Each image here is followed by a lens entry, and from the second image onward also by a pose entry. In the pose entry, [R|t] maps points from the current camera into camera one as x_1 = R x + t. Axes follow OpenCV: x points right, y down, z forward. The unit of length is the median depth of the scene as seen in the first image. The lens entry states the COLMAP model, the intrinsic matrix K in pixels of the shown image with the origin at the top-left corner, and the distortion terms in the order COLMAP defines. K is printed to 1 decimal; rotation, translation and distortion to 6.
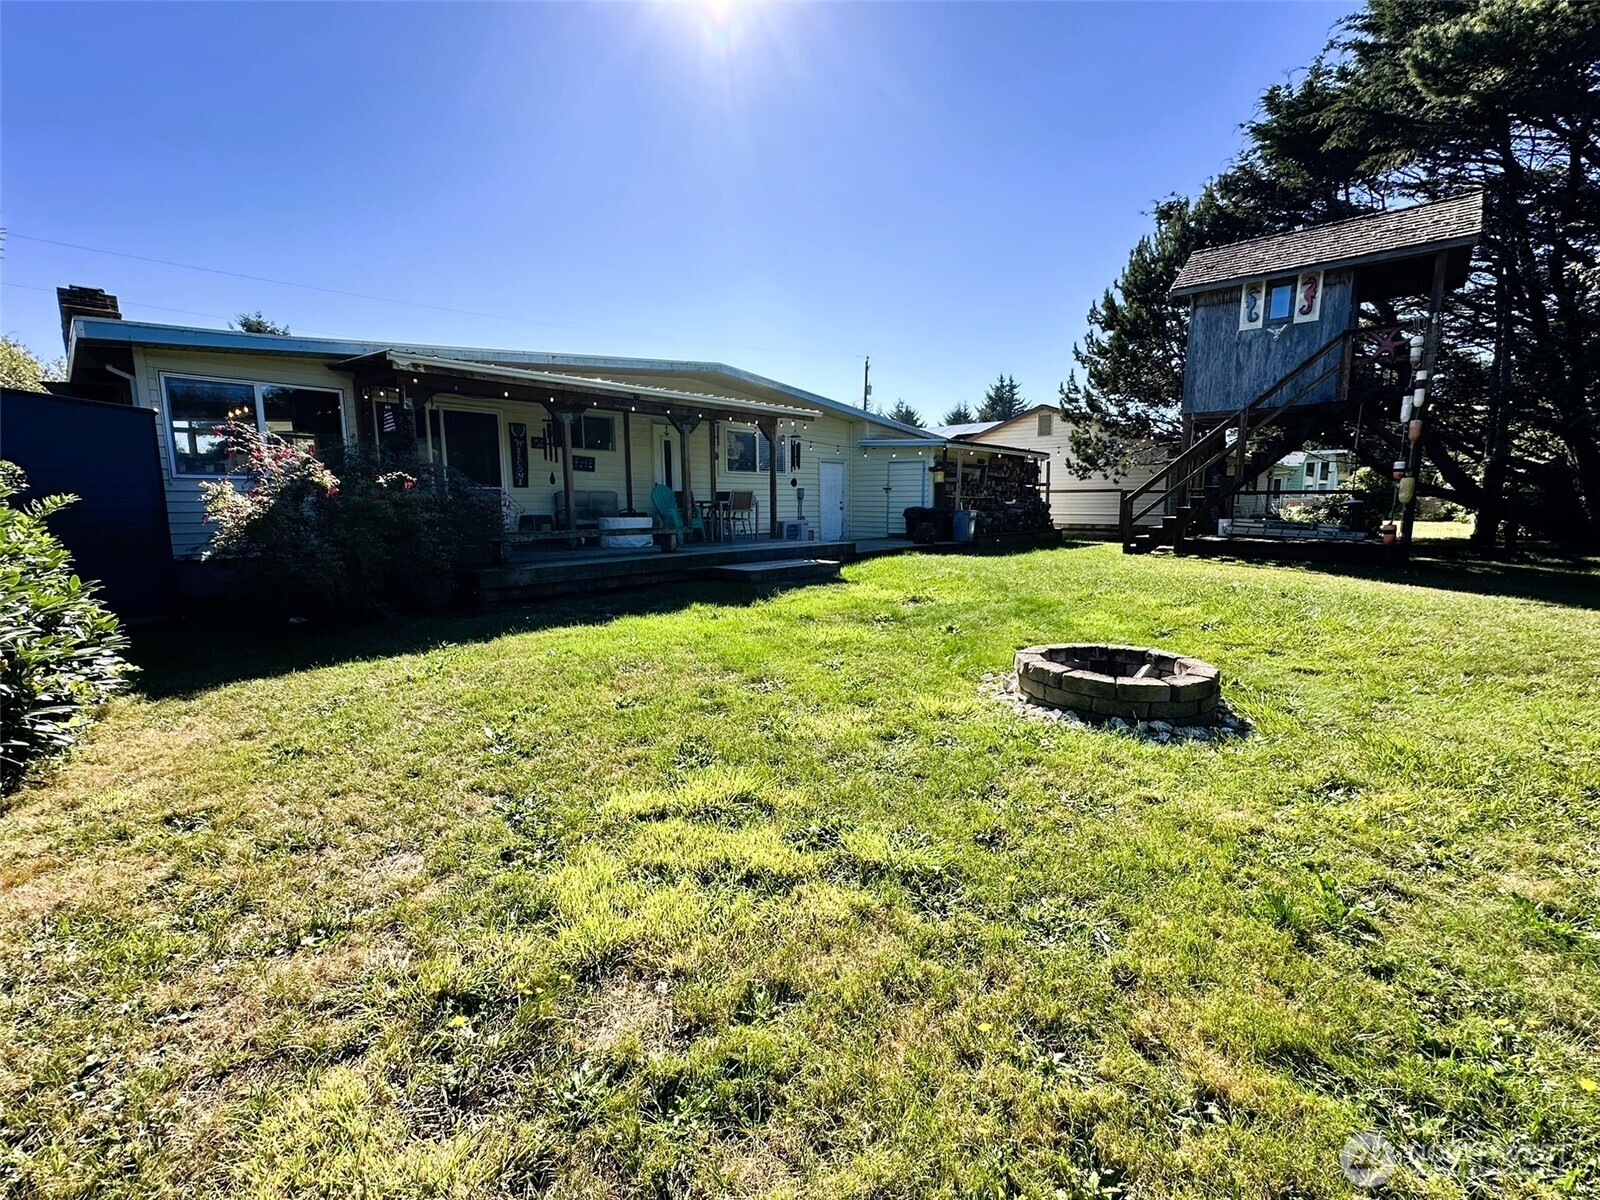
lens RADIAL K [[677.1, 0, 799.9], [0, 677.1, 601.3], [0, 0, 1]] dist [-0.003977, 0.000685]
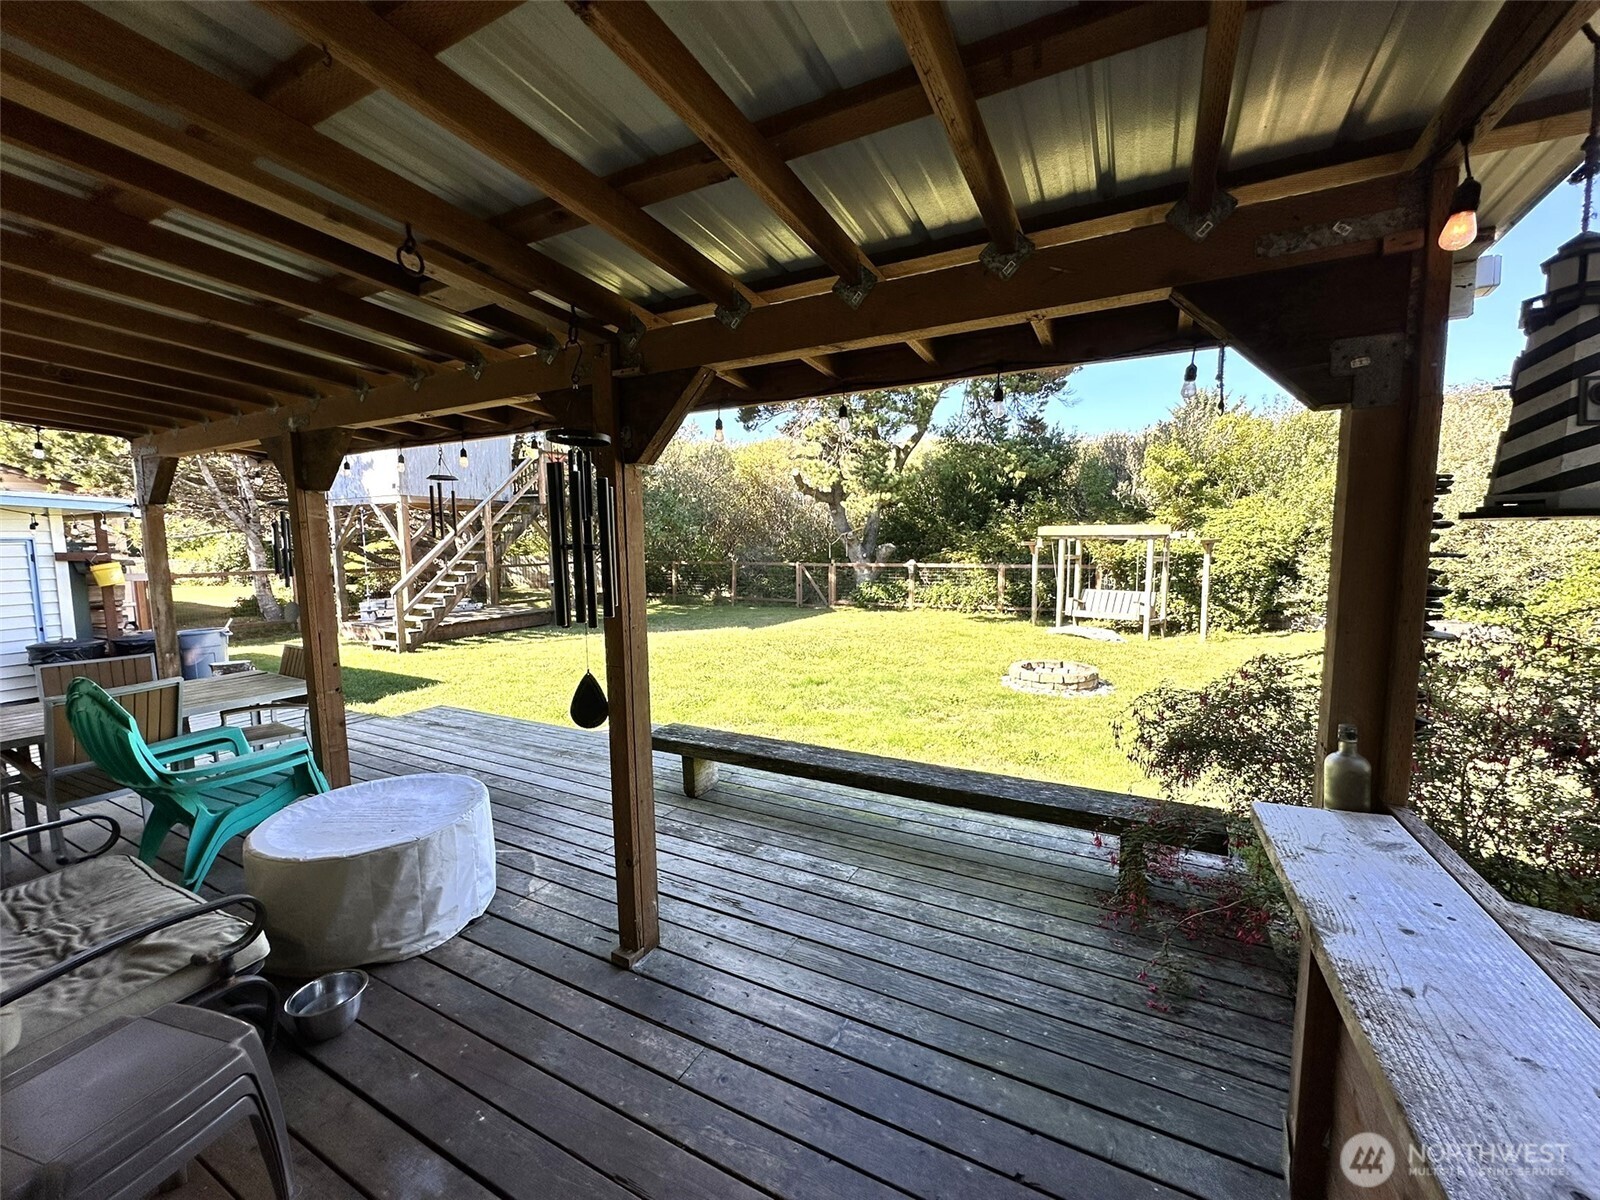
lens RADIAL K [[636.3, 0, 798.0], [0, 636.3, 602.8], [0, 0, 1]] dist [-0.004452, 0.000978]
pose [[-0.253951, -0.092574, 0.962777, -0.469024], [0.151754, 0.979267, 0.134188, -0.187976], [-0.955238, 0.180182, -0.234638, 0.799346]]
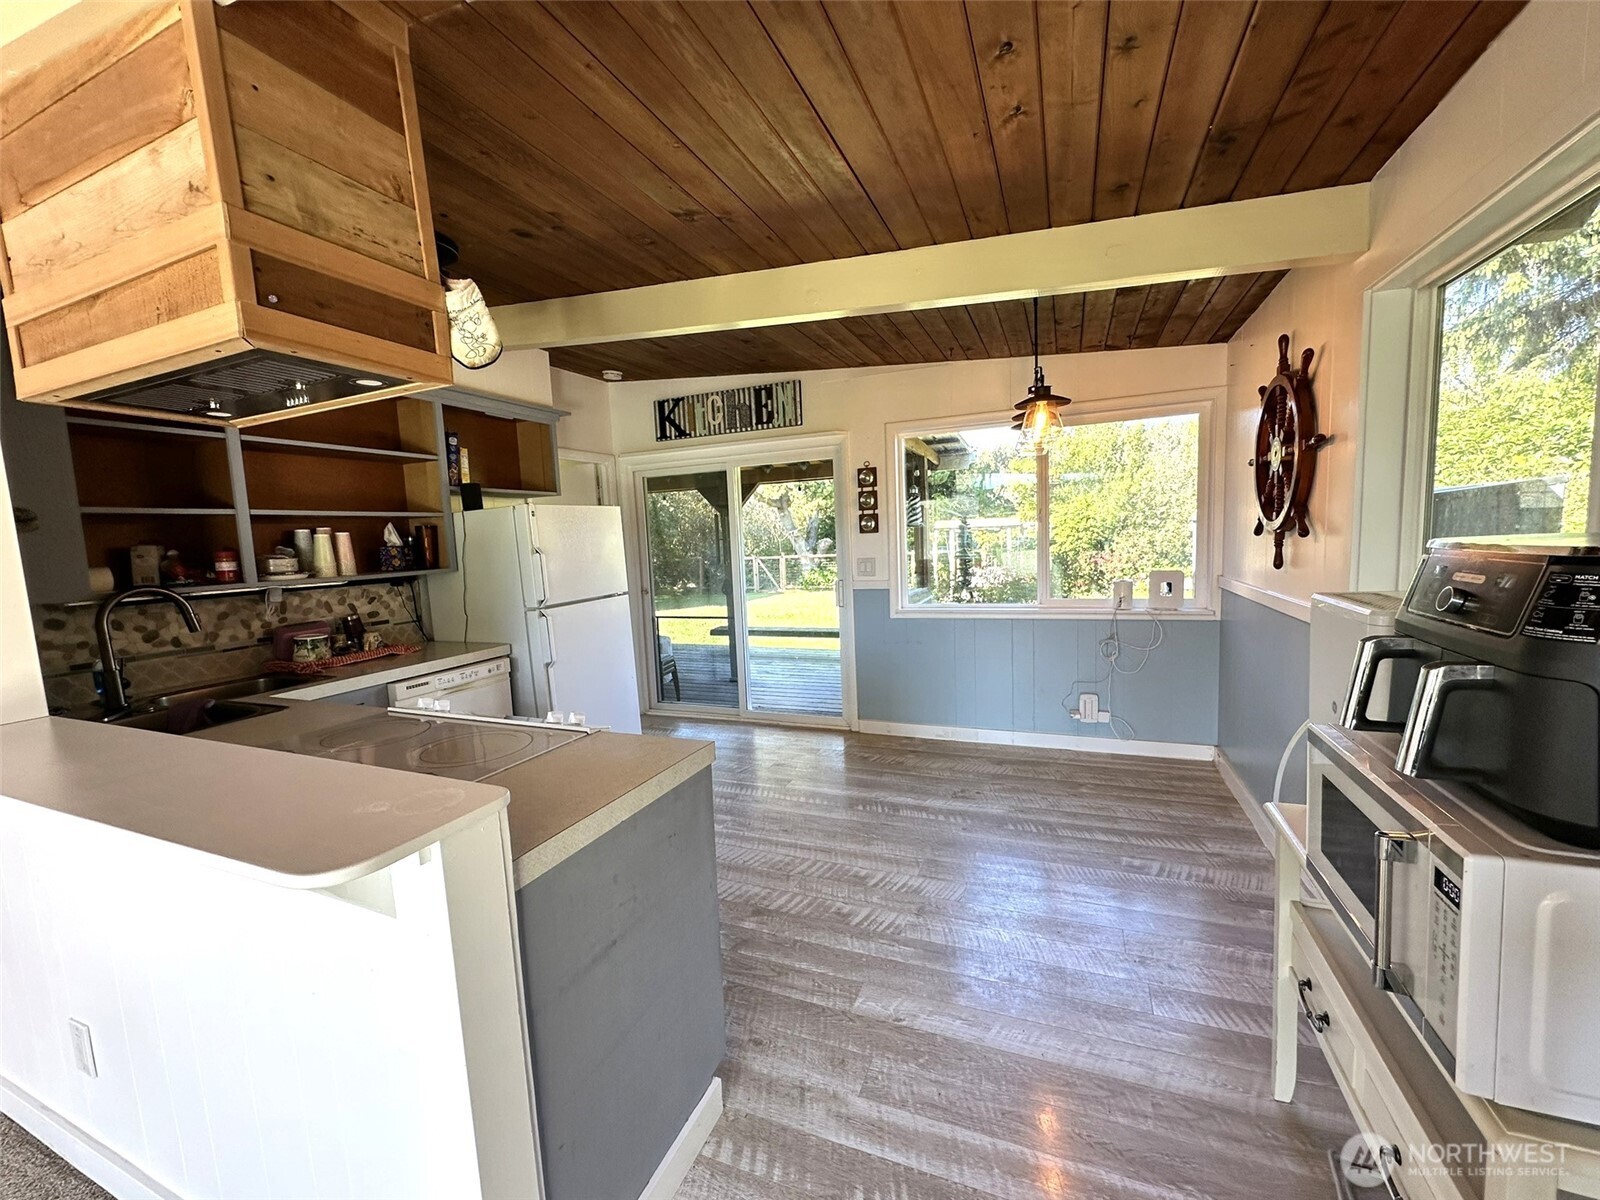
lens RADIAL K [[636.3, 0, 802.3], [0, 636.3, 599.9], [0, 0, 1]] dist [-0.004452, 0.000978]
pose [[-0.346674, -0.077280, 0.934797, -0.821013], [0.181108, 0.972332, 0.147547, -0.205427], [-0.920335, 0.220450, -0.323087, 0.934191]]
